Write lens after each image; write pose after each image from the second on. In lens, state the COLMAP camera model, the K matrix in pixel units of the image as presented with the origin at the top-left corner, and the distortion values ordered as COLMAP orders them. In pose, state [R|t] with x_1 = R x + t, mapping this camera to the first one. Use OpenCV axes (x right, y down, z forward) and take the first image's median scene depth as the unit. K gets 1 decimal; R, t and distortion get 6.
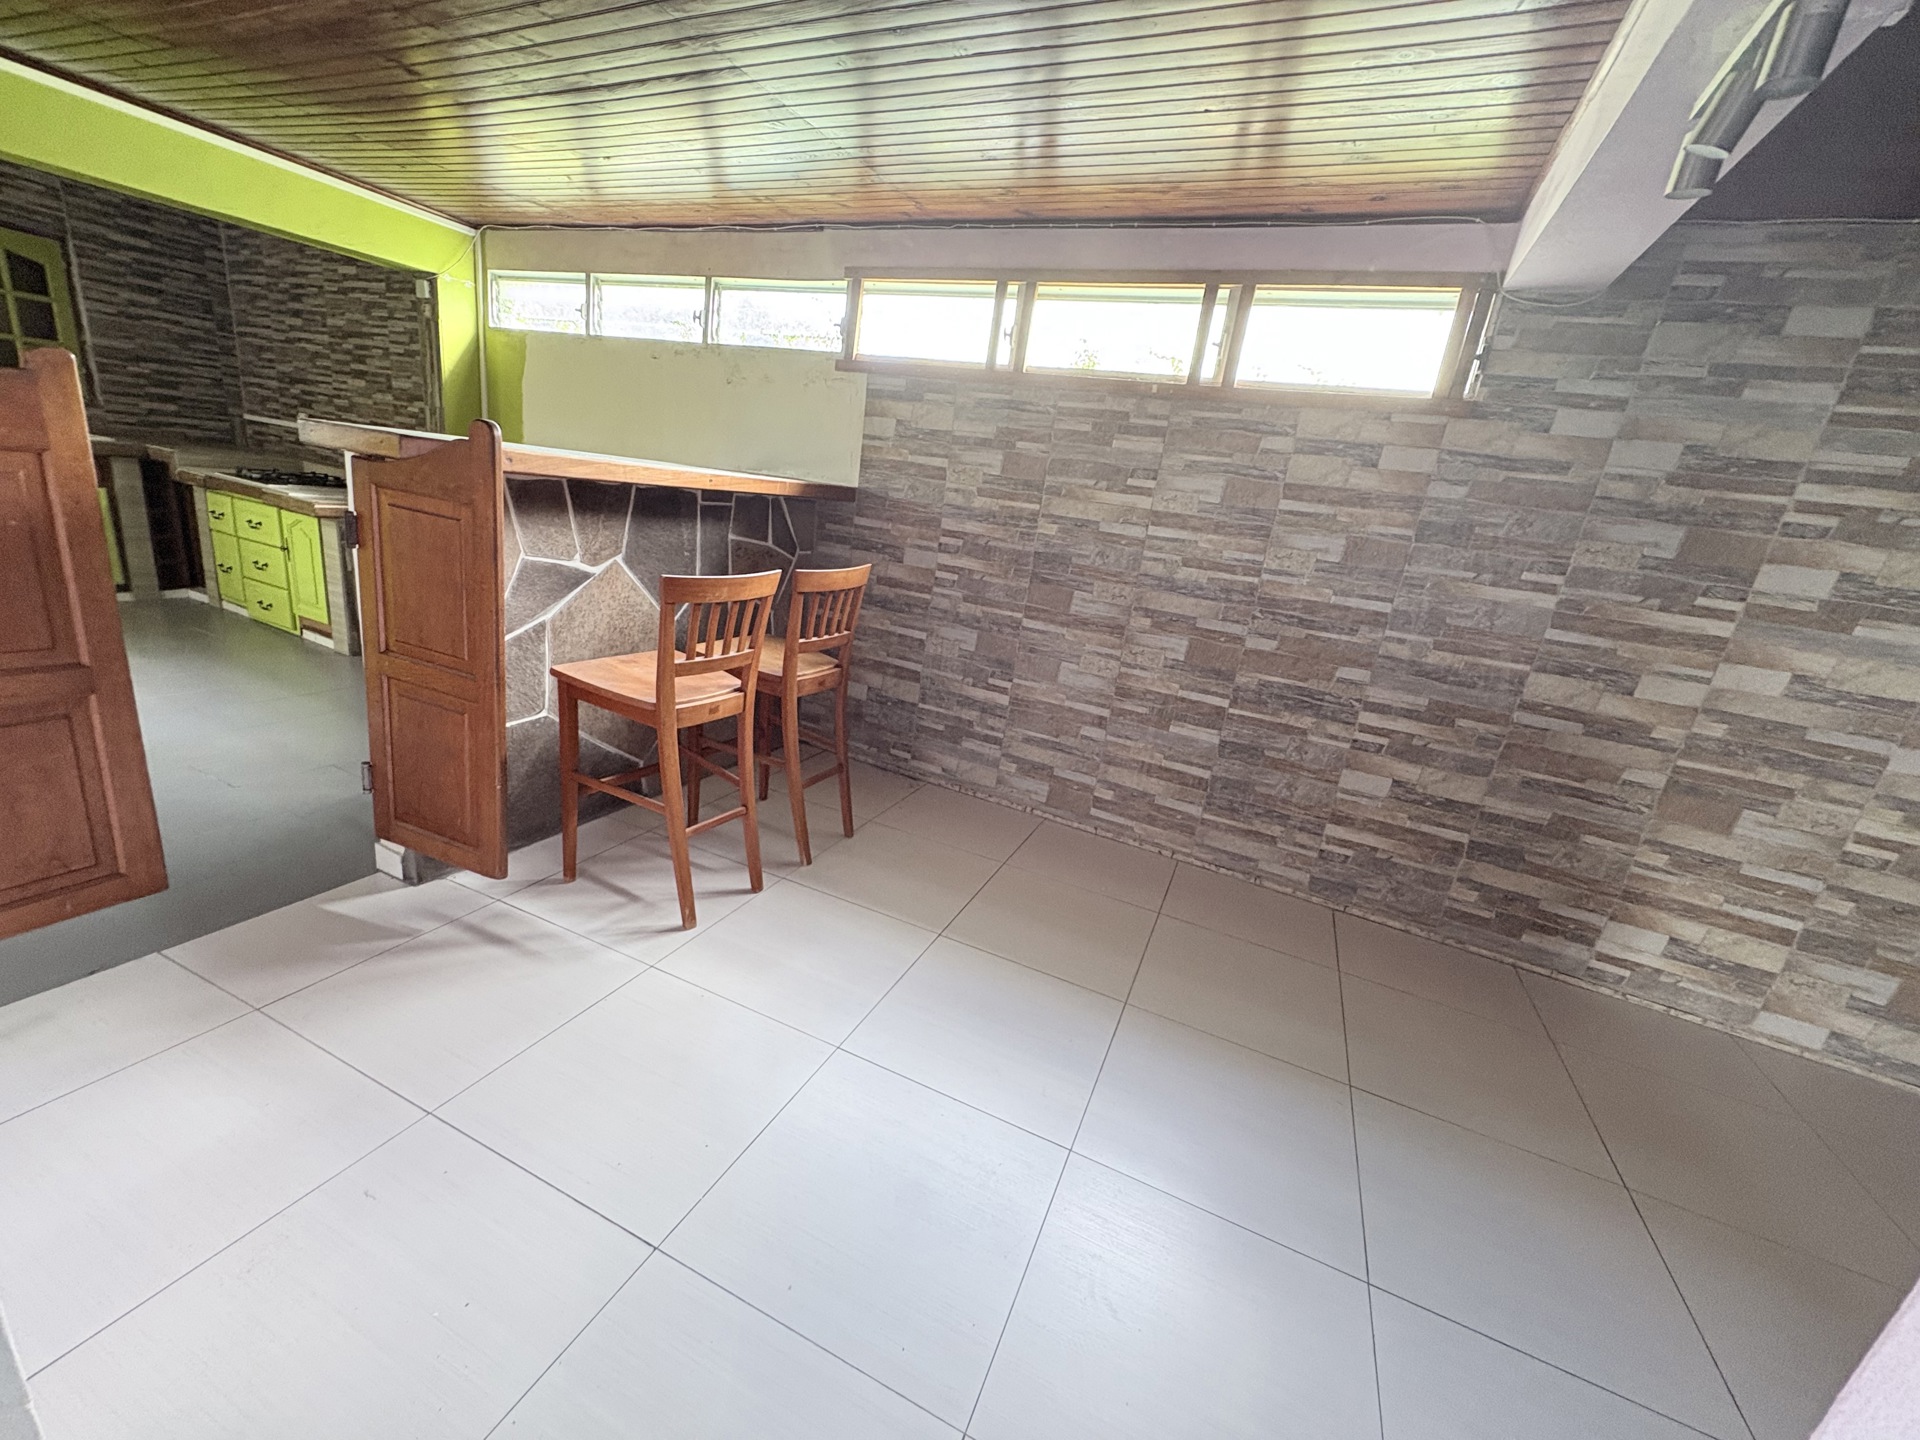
lens RADIAL K [[767.2, 0, 955.7], [0, 767.2, 721.3], [0, 0, 1]] dist [0.003591, 0.000210]
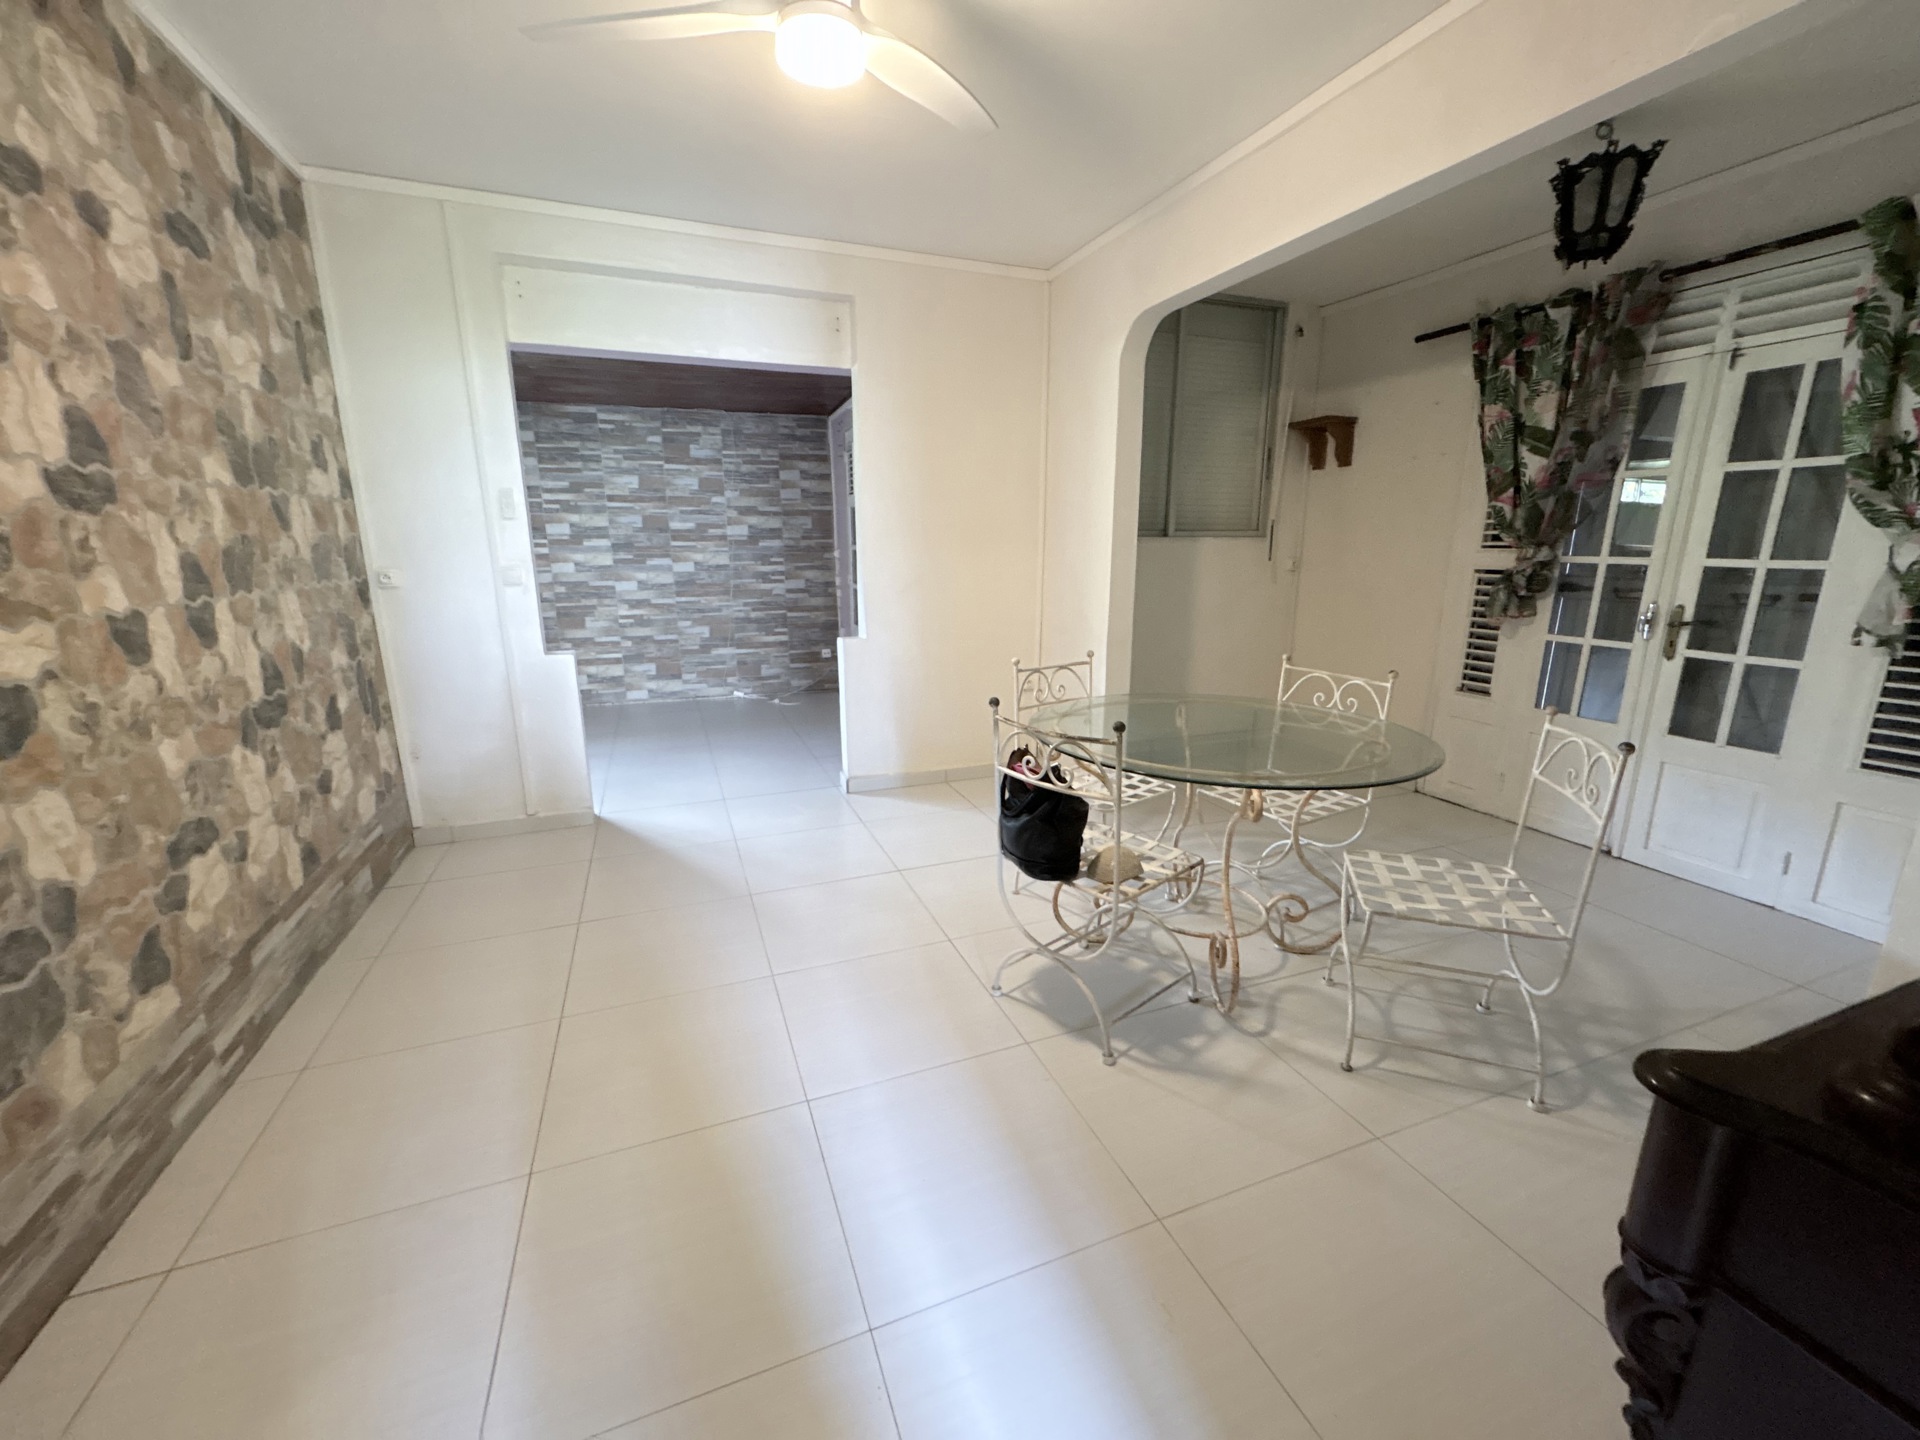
lens RADIAL K [[767.2, 0, 957.5], [0, 767.2, 719.6], [0, 0, 1]] dist [0.003591, 0.000210]
pose [[0.695140, -0.296332, 0.654957, 0.051090], [0.297968, 0.947908, 0.112627, 0.264306], [-0.654214, 0.116864, 0.747226, -0.862563]]
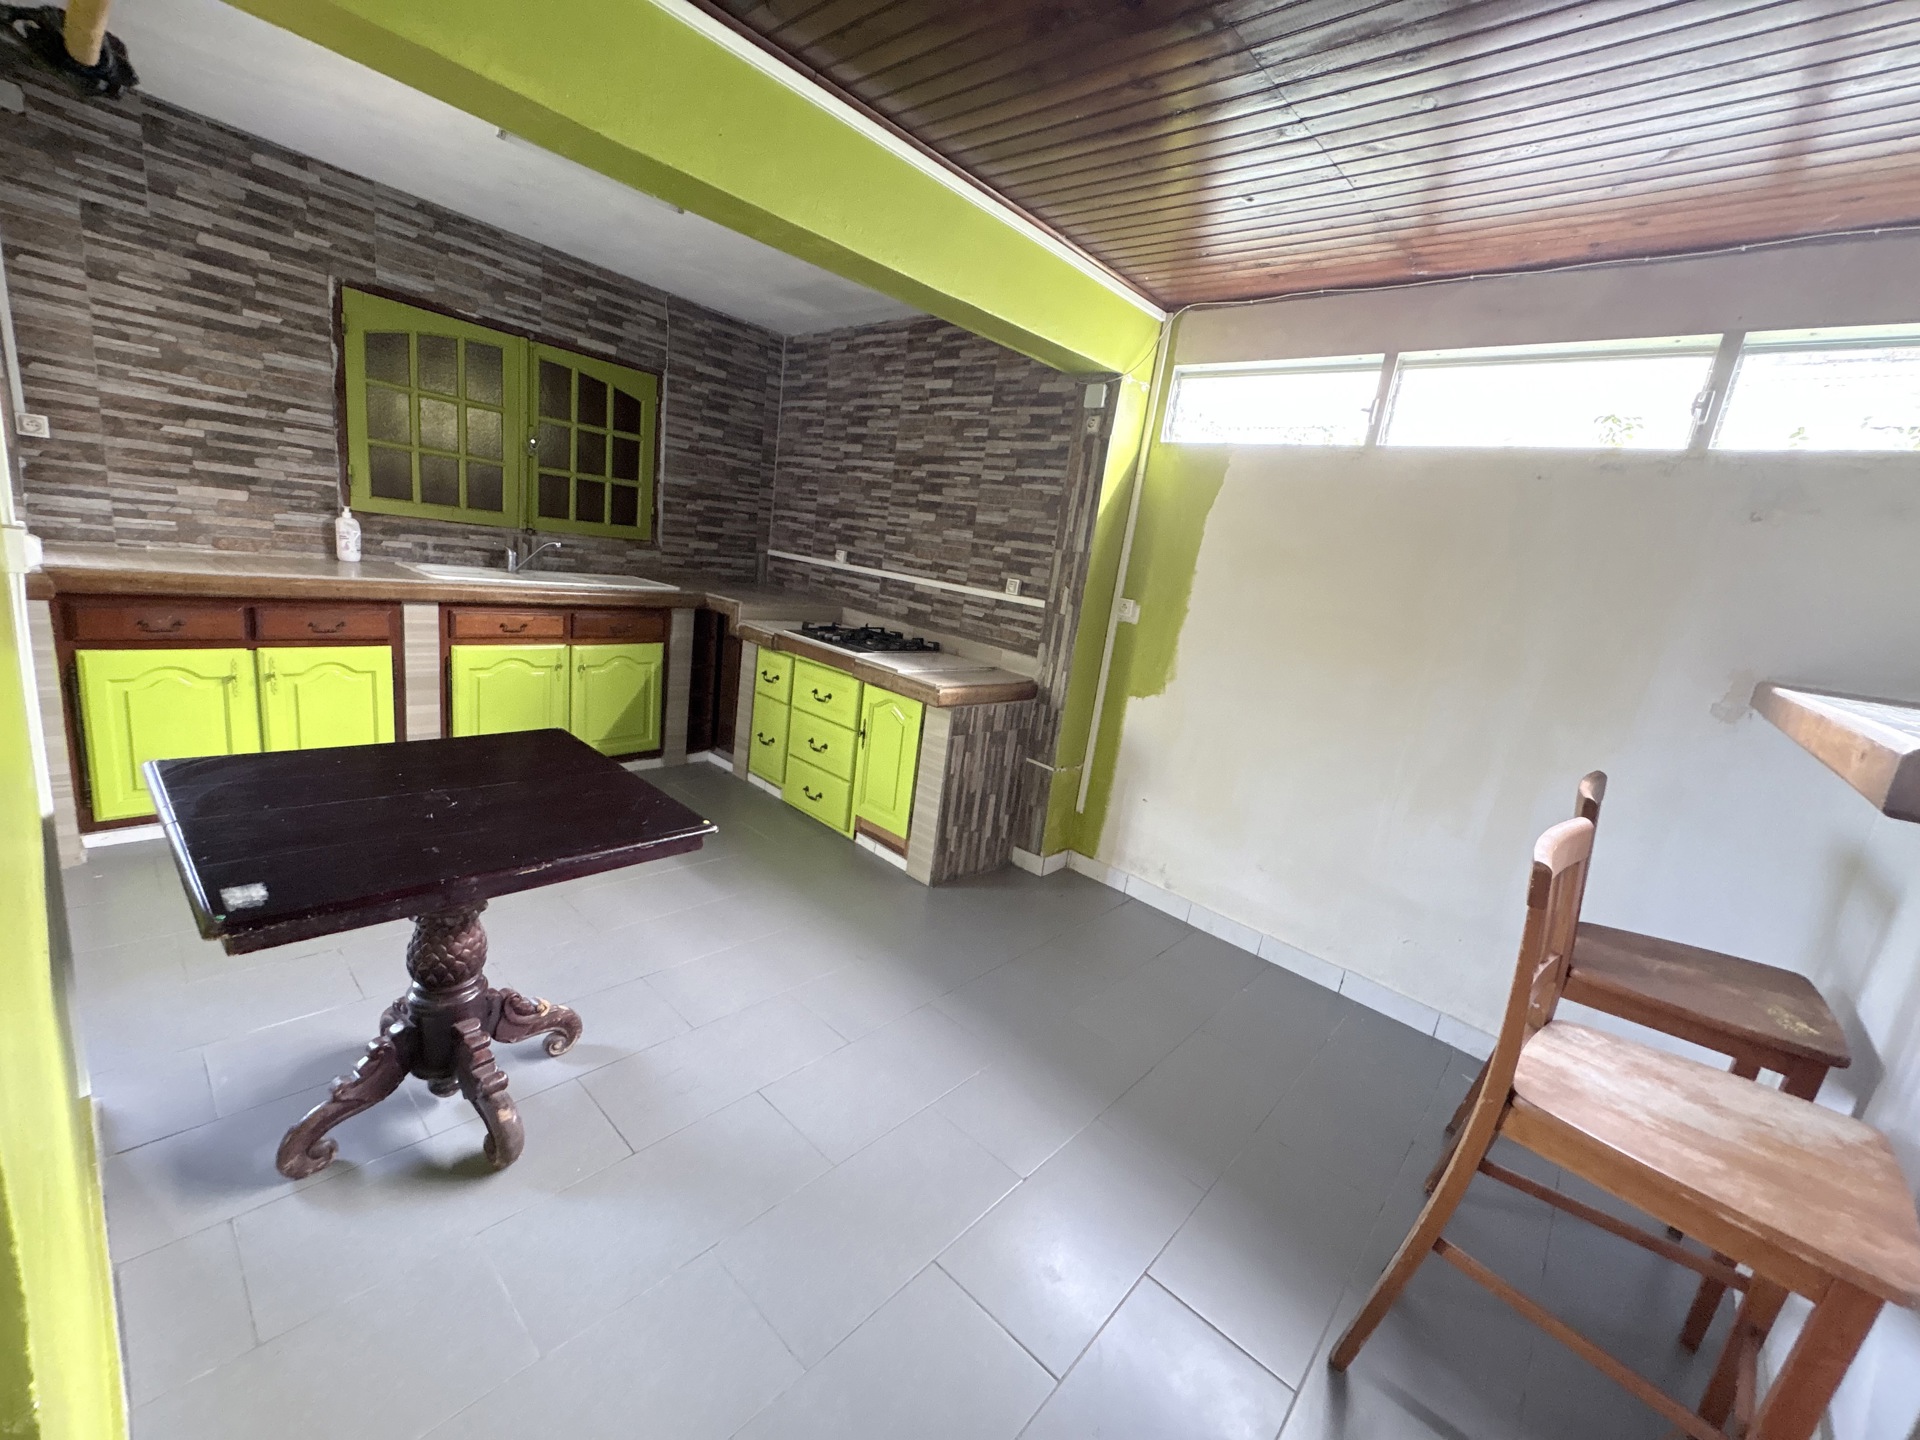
lens RADIAL K [[767.2, 0, 959.1], [0, 767.2, 724.4], [0, 0, 1]] dist [0.003591, 0.000210]
pose [[0.954485, 0.060661, -0.292026, -0.515782], [-0.091779, 0.991328, -0.094055, -0.157152], [0.283788, 0.116576, 0.951774, 0.278433]]
